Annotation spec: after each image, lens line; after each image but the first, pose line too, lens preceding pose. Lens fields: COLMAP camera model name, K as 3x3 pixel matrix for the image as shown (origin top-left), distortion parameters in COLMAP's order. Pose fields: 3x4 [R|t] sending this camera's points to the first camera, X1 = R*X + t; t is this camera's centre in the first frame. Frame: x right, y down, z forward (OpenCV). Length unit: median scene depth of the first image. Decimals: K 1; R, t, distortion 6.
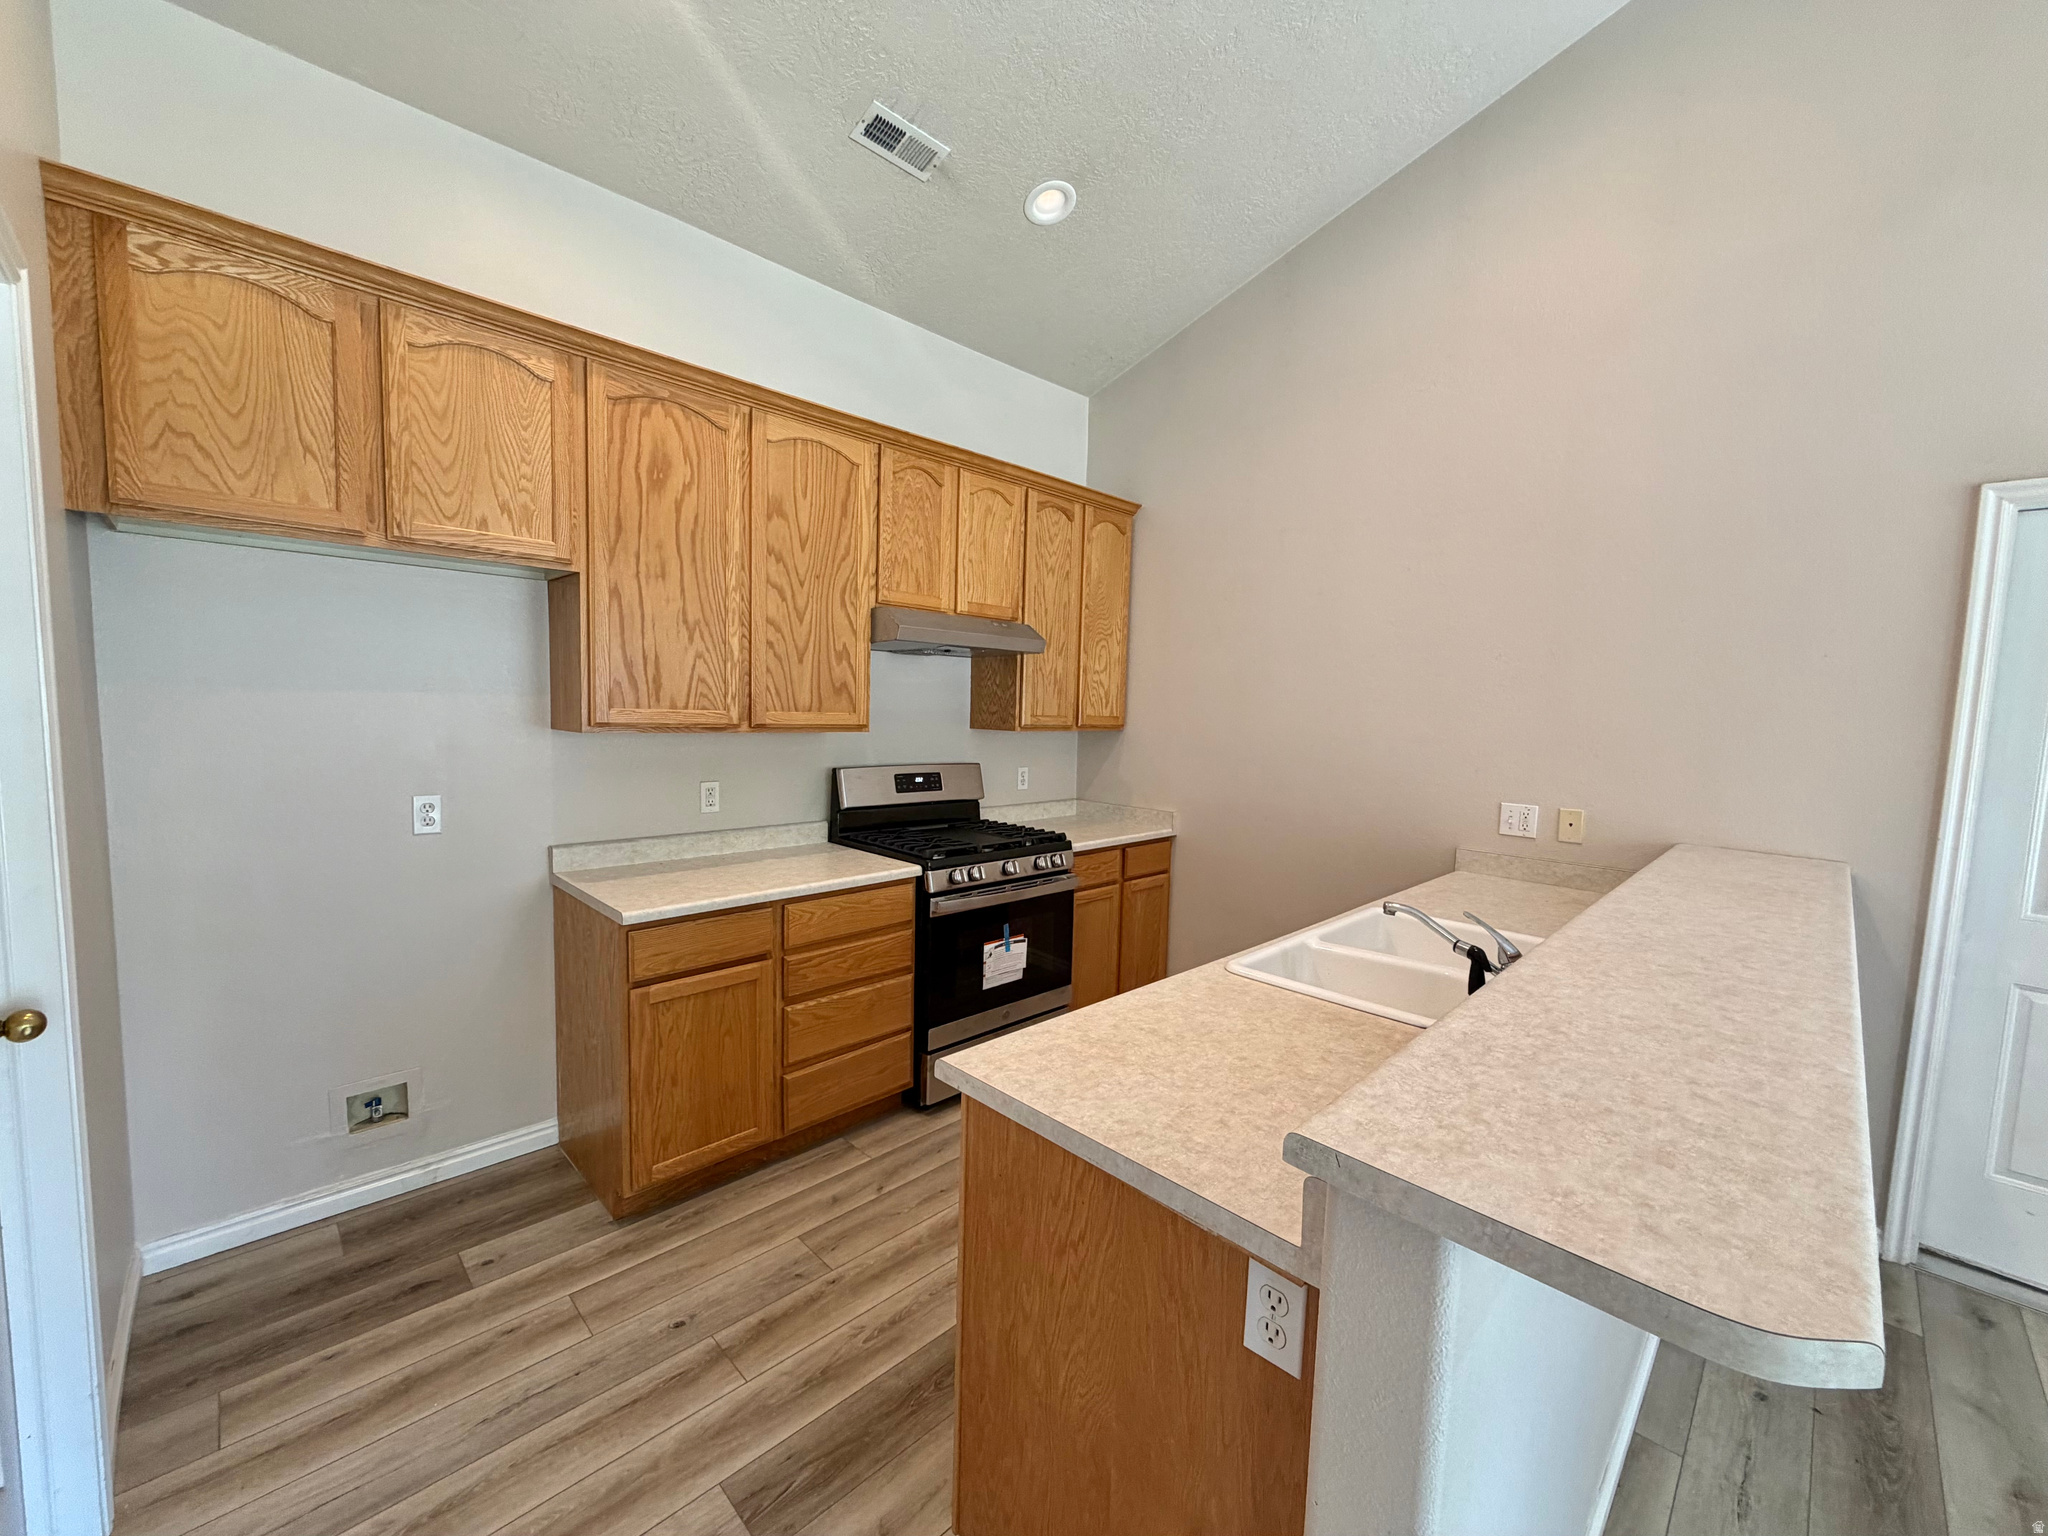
lens RADIAL K [[814.0, 0, 1024.0], [0, 814.0, 768.0], [0, 0, 1]] dist [-0.000032, 0.000544]
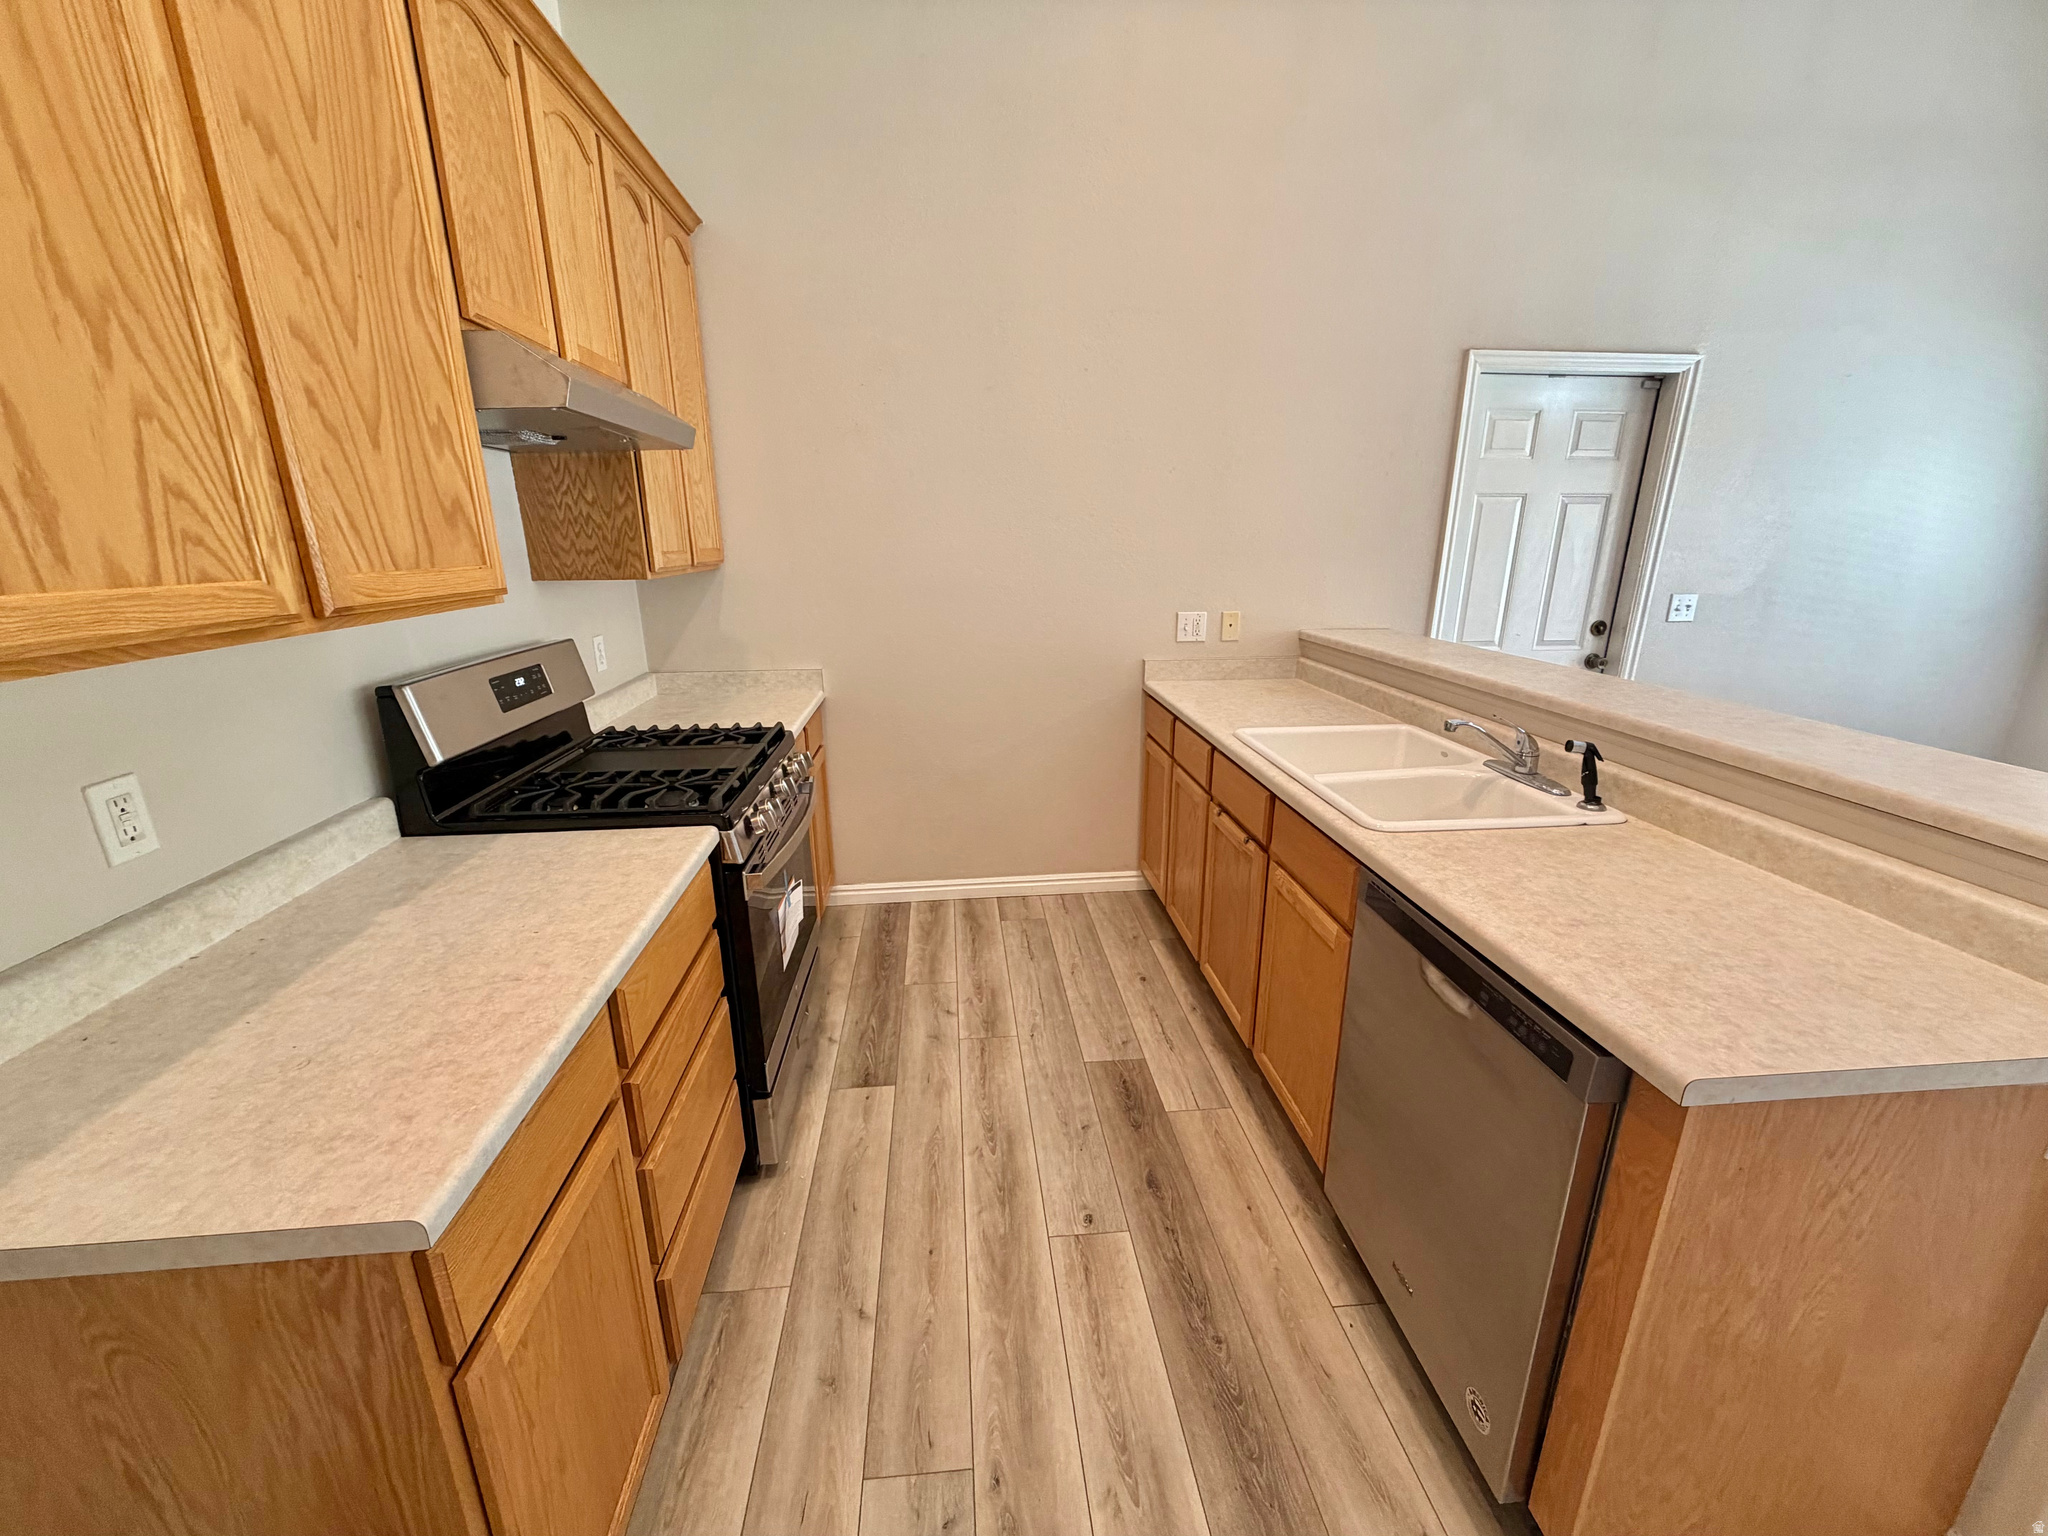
lens RADIAL K [[814.0, 0, 1024.0], [0, 814.0, 768.0], [0, 0, 1]] dist [-0.000032, 0.000544]
pose [[0.639549, -0.244766, 0.728743, -0.419953], [0.084062, 0.964540, 0.250191, -0.050073], [-0.764140, -0.098750, 0.637446, 0.483879]]
